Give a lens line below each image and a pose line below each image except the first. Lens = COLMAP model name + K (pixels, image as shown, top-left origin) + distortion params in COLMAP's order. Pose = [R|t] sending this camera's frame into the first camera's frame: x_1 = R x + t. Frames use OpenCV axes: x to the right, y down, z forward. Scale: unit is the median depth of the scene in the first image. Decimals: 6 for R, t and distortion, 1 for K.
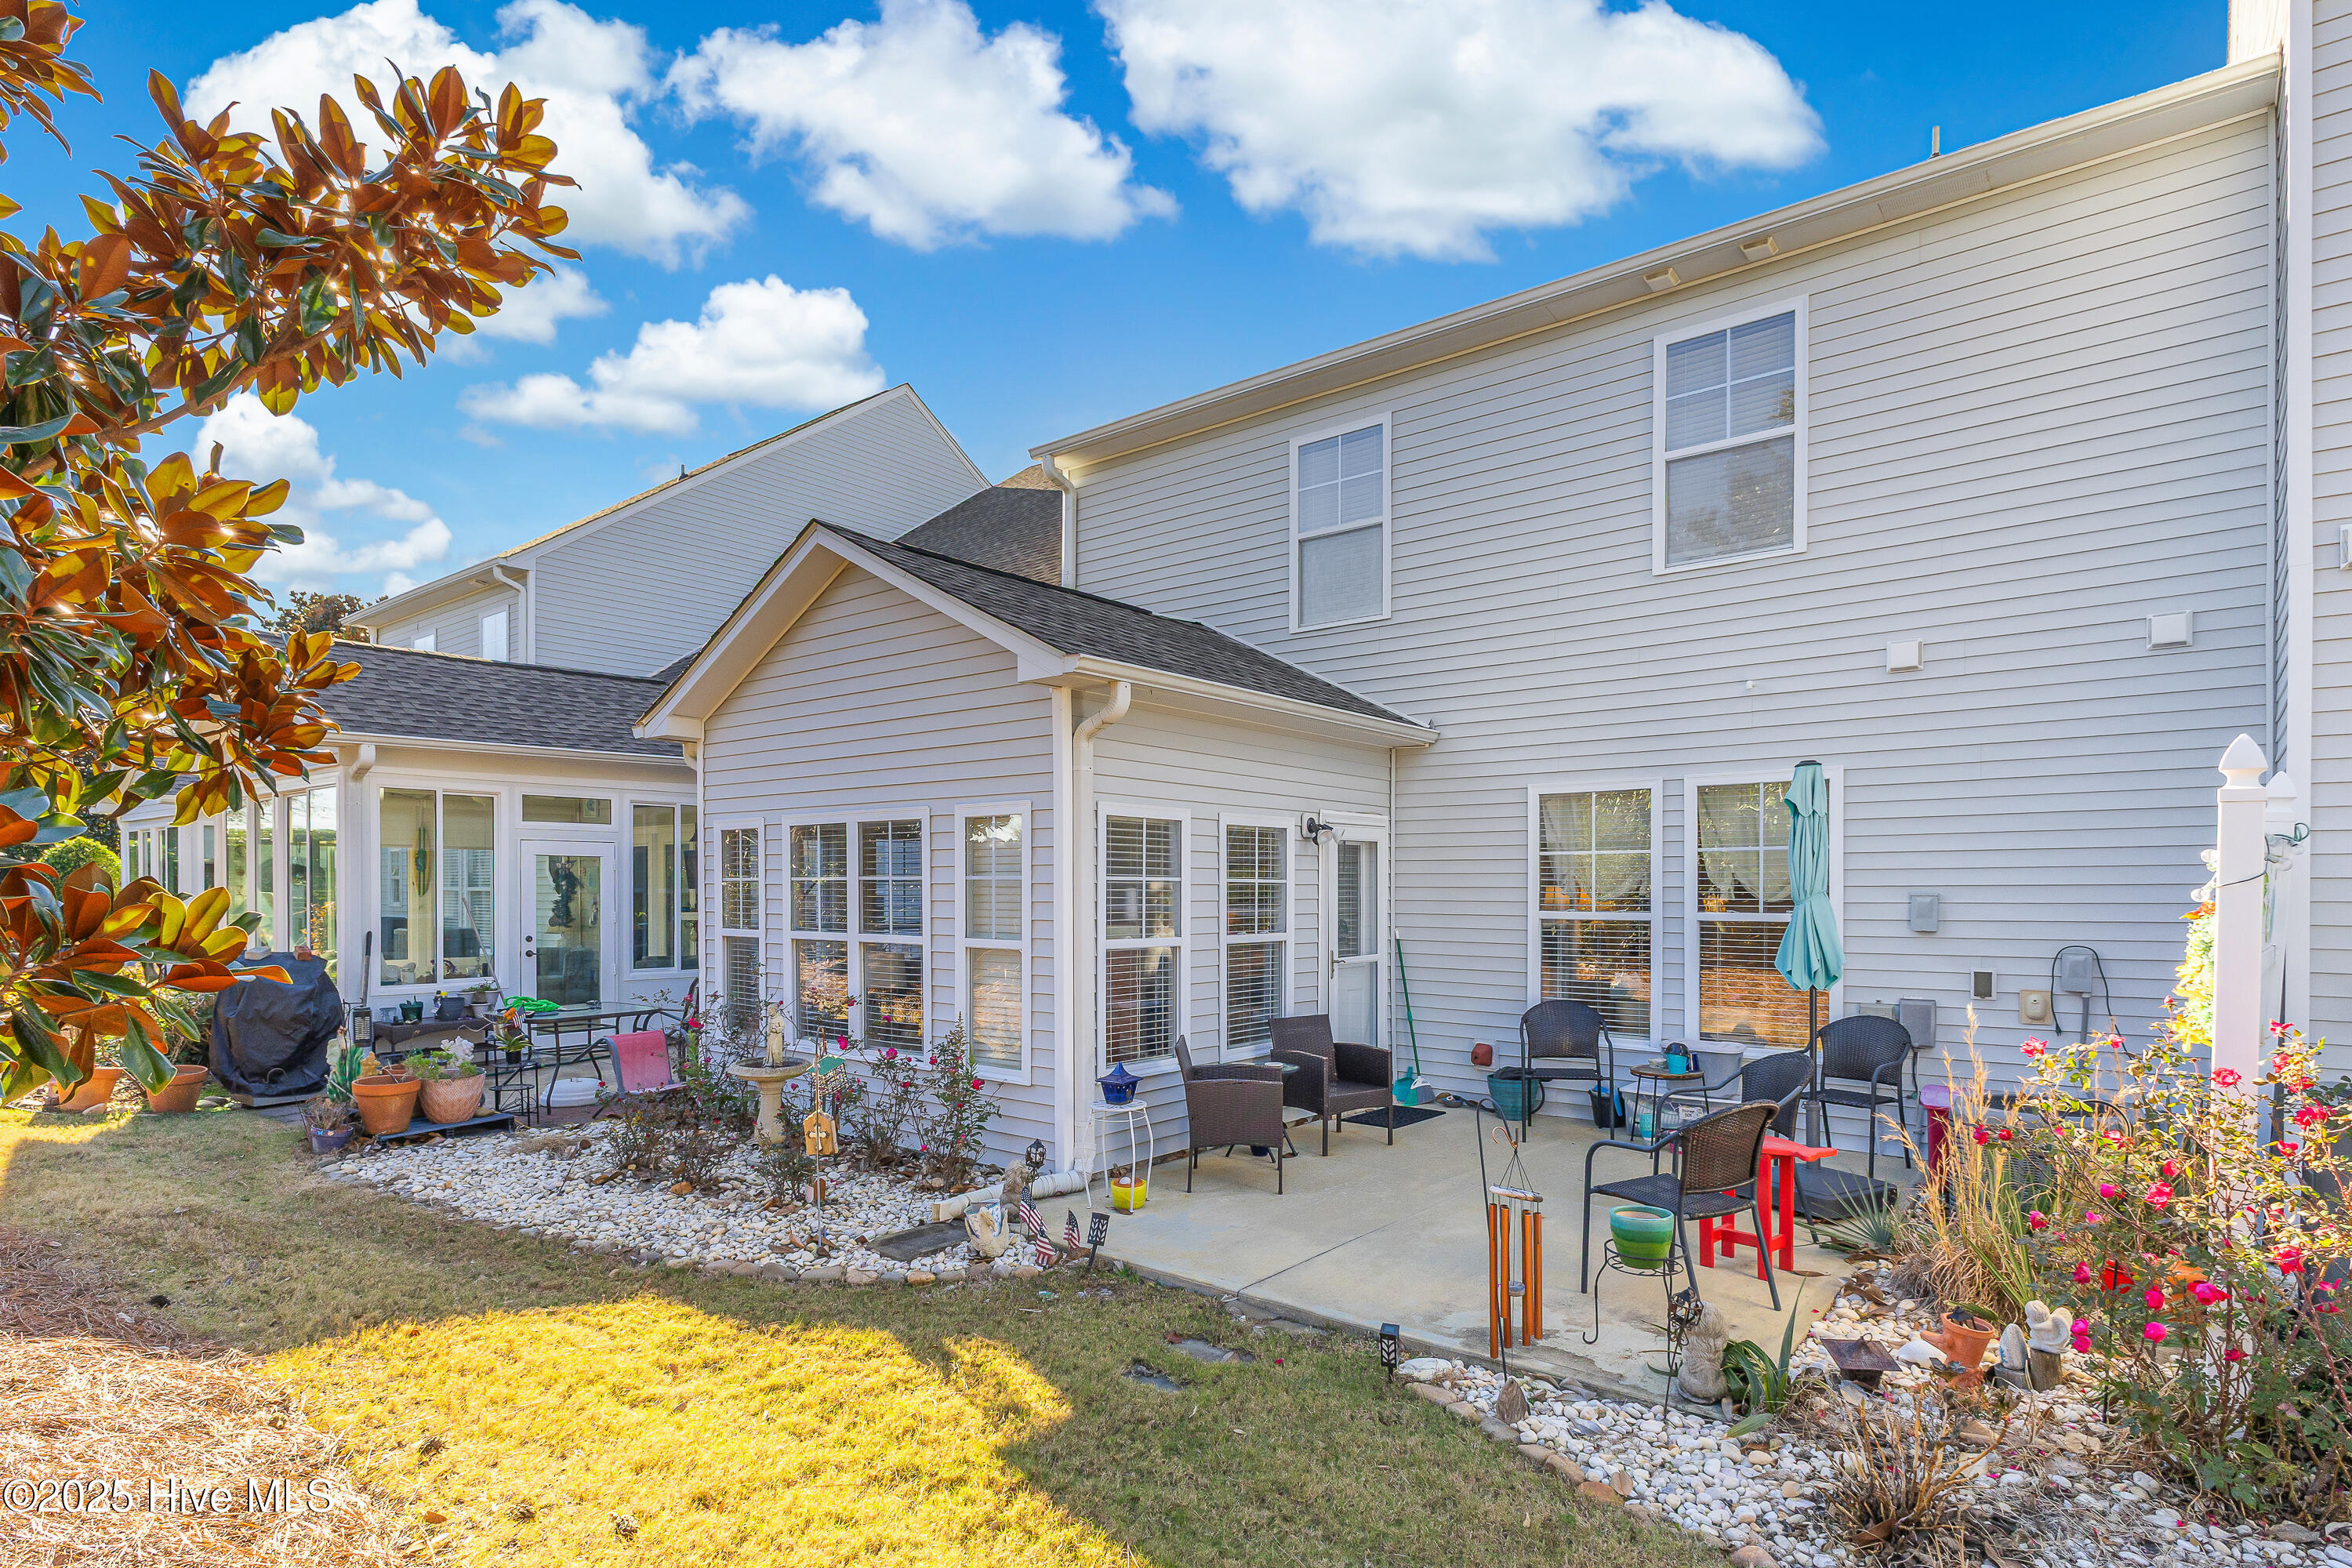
lens RADIAL K [[1224.2, 0, 1173.5], [0, 1224.2, 902.0], [0, 0, 1]] dist [-0.002065, 0.000694]
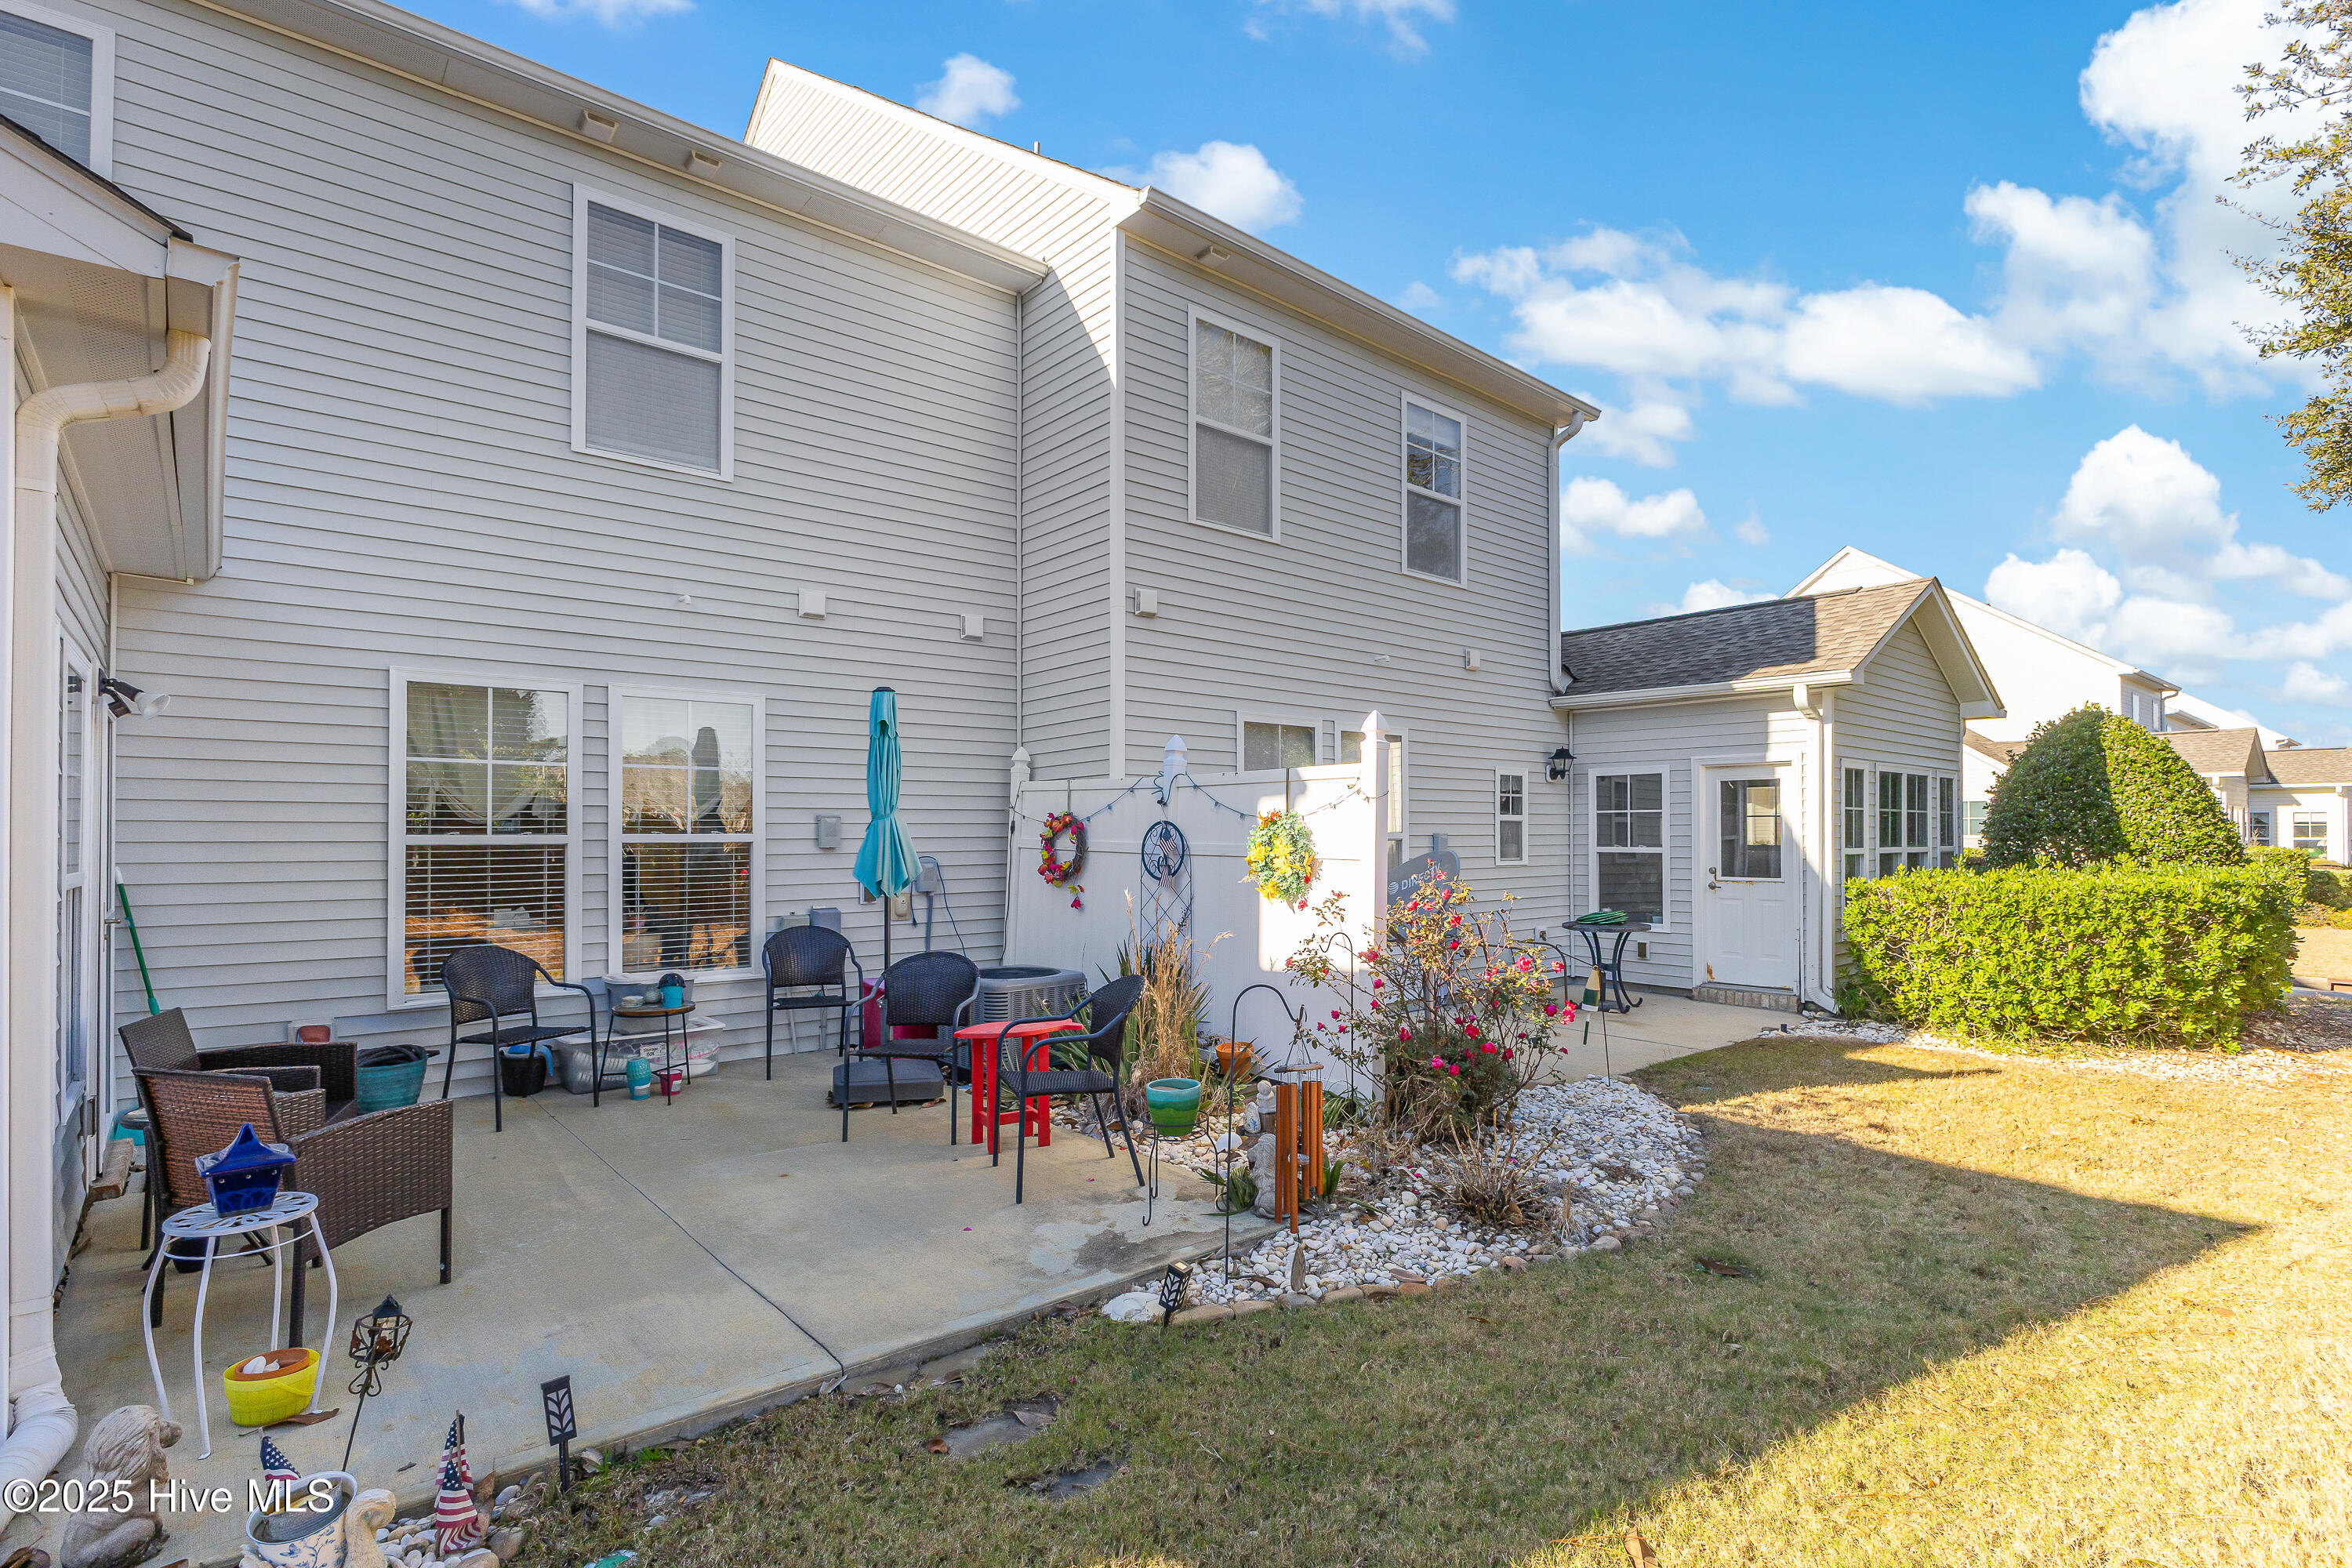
lens RADIAL K [[1132.2, 0, 1190.6], [0, 1132.2, 820.6], [0, 0, 1]] dist [-0.002738, 0.000717]
pose [[0.171593, 0.014024, 0.985068, -0.352331], [0.014263, 0.999759, -0.016718, 0.019733], [-0.985065, 0.016919, 0.171352, 0.461929]]
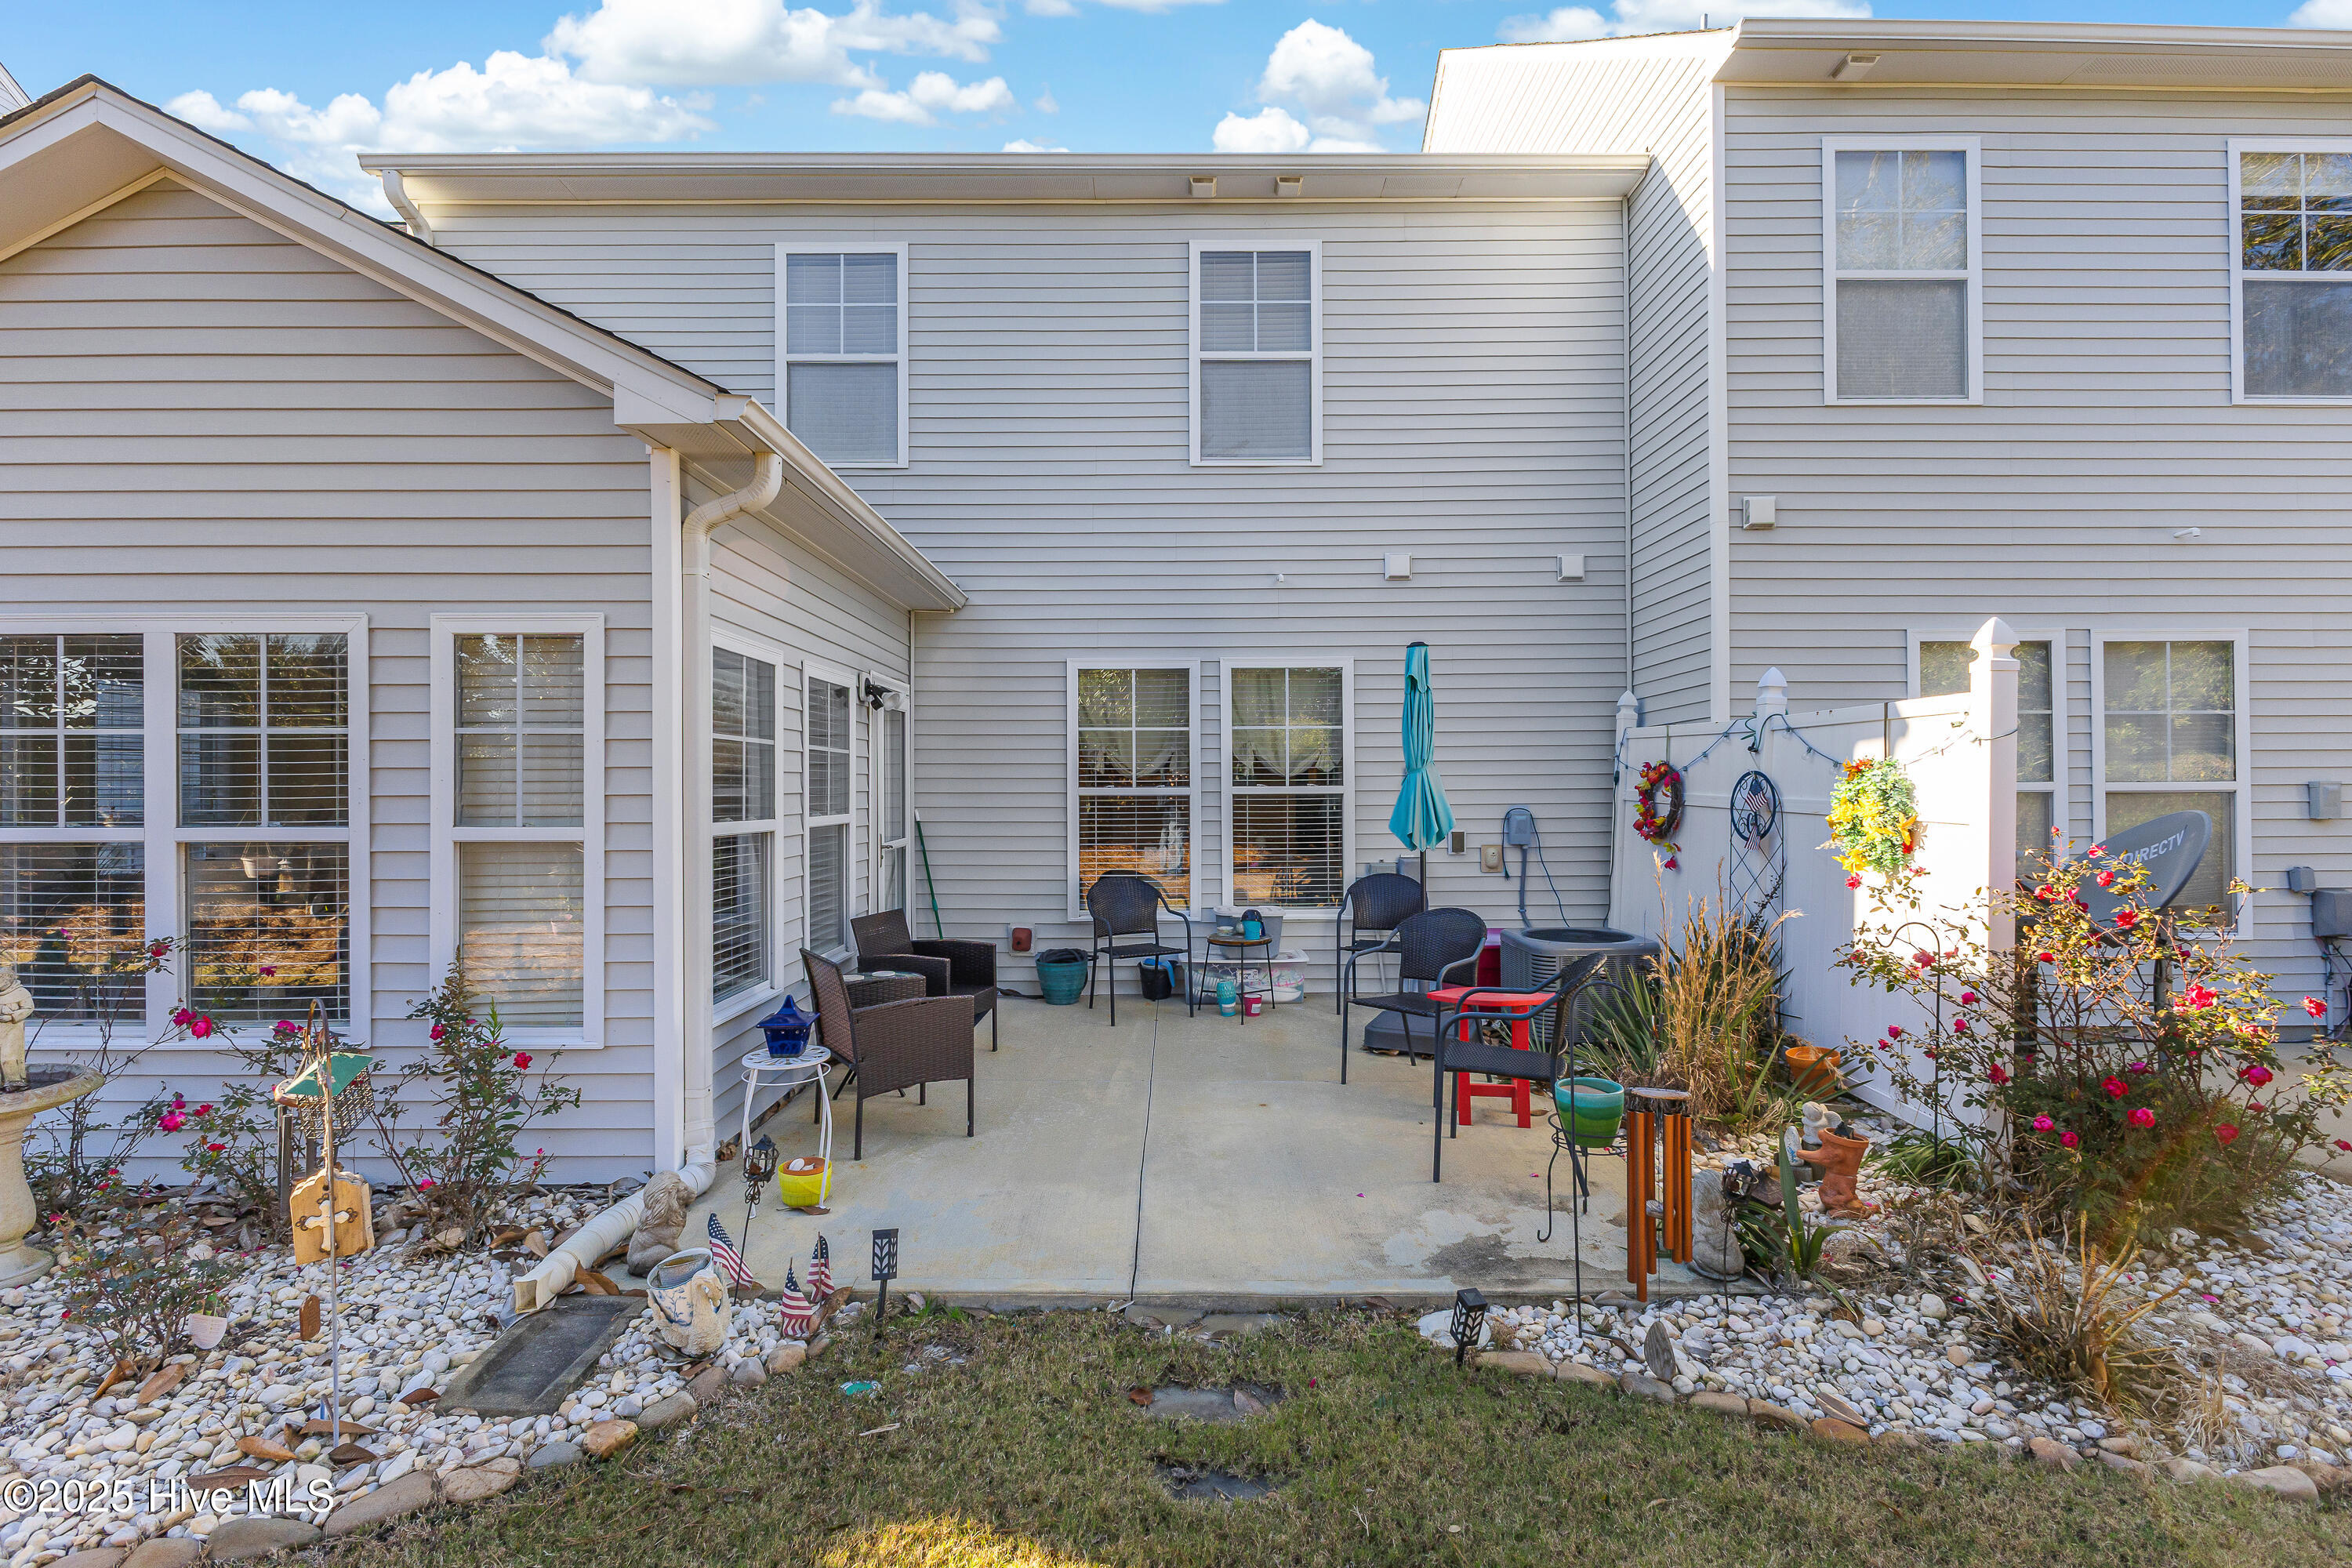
lens RADIAL K [[1081.3, 0, 1176.0], [0, 1081.3, 777.0], [0, 0, 1]] dist [-0.002664, -0.000967]
pose [[0.773435, 0.001701, 0.633873, -0.220053], [0.011284, 0.999801, -0.016451, 0.015923], [-0.633775, 0.019877, 0.773262, 0.319400]]
